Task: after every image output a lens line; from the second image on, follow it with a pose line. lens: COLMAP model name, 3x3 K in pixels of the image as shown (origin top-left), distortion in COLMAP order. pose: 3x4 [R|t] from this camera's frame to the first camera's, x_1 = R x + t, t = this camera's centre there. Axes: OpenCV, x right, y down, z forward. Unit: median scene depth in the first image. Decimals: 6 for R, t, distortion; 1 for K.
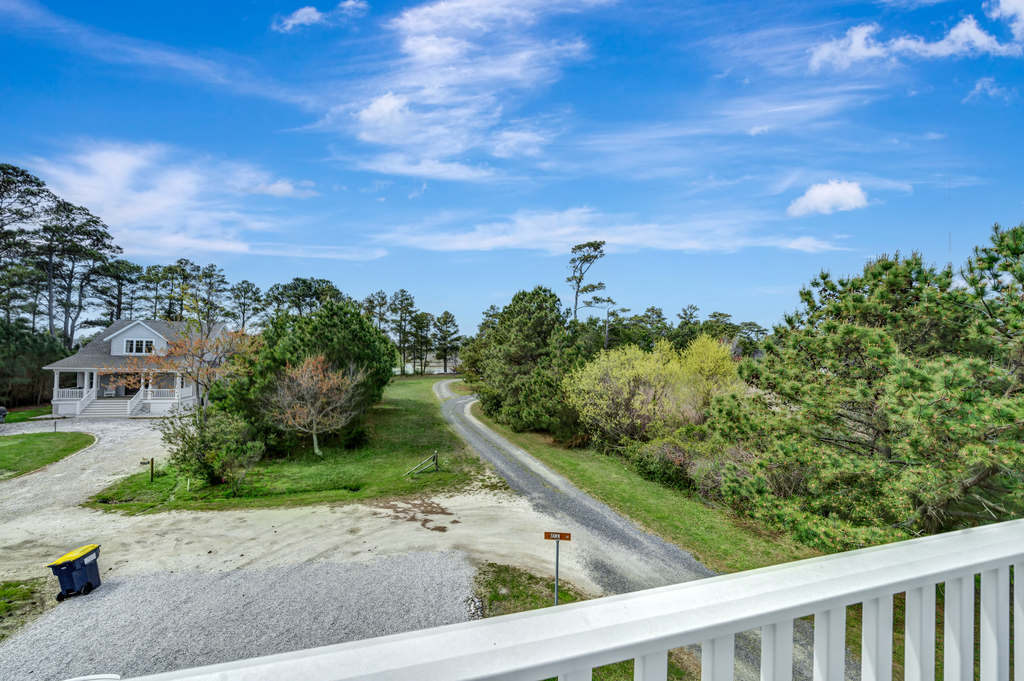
lens RADIAL K [[357.6, 0, 506.9], [0, 357.6, 335.4], [0, 0, 1]] dist [-0.003564, -0.000055]
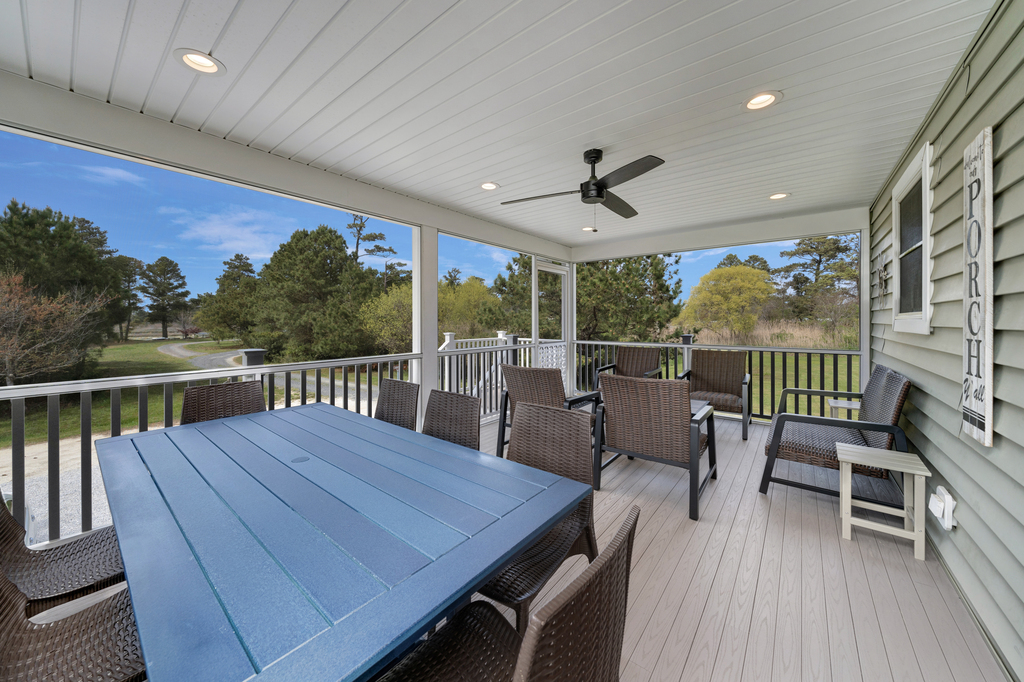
lens RADIAL K [[367.5, 0, 506.6], [0, 367.5, 318.5], [0, 0, 1]] dist [-0.002255, -0.000033]
pose [[0.811766, -0.023252, 0.583520, -0.079418], [-0.000964, 0.999152, 0.041154, 0.061706], [-0.583983, -0.033969, 0.811055, -0.106136]]
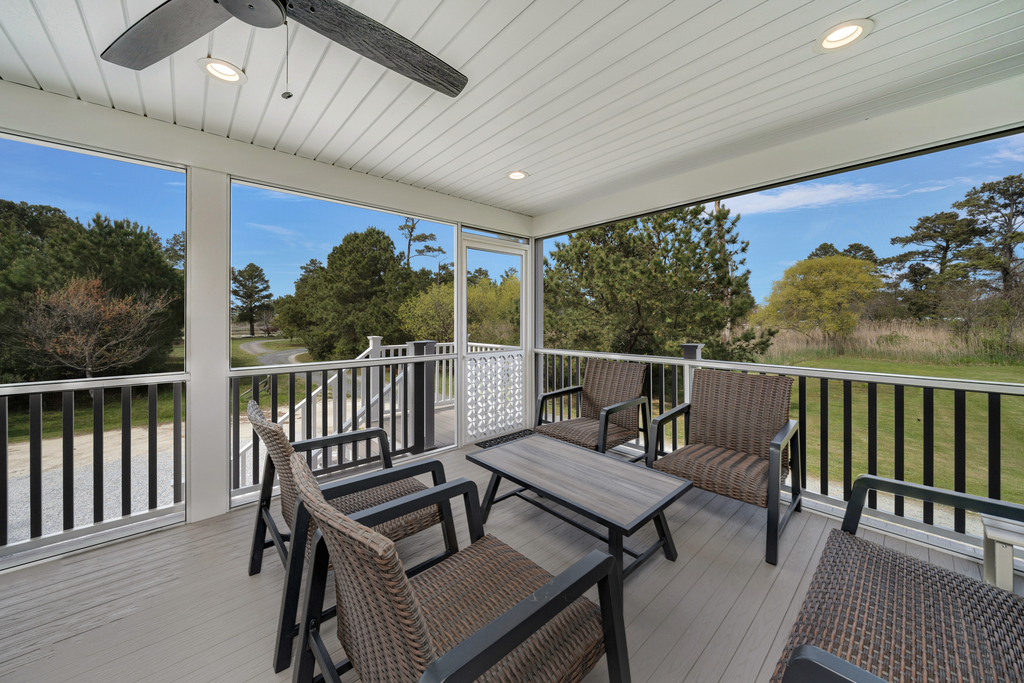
lens RADIAL K [[367.5, 0, 506.6], [0, 367.5, 319.0], [0, 0, 1]] dist [-0.002255, -0.000033]
pose [[0.898731, -0.025263, 0.437772, -0.023670], [0.007037, 0.999041, 0.043208, 0.063723], [-0.438444, -0.035752, 0.898047, -0.091892]]
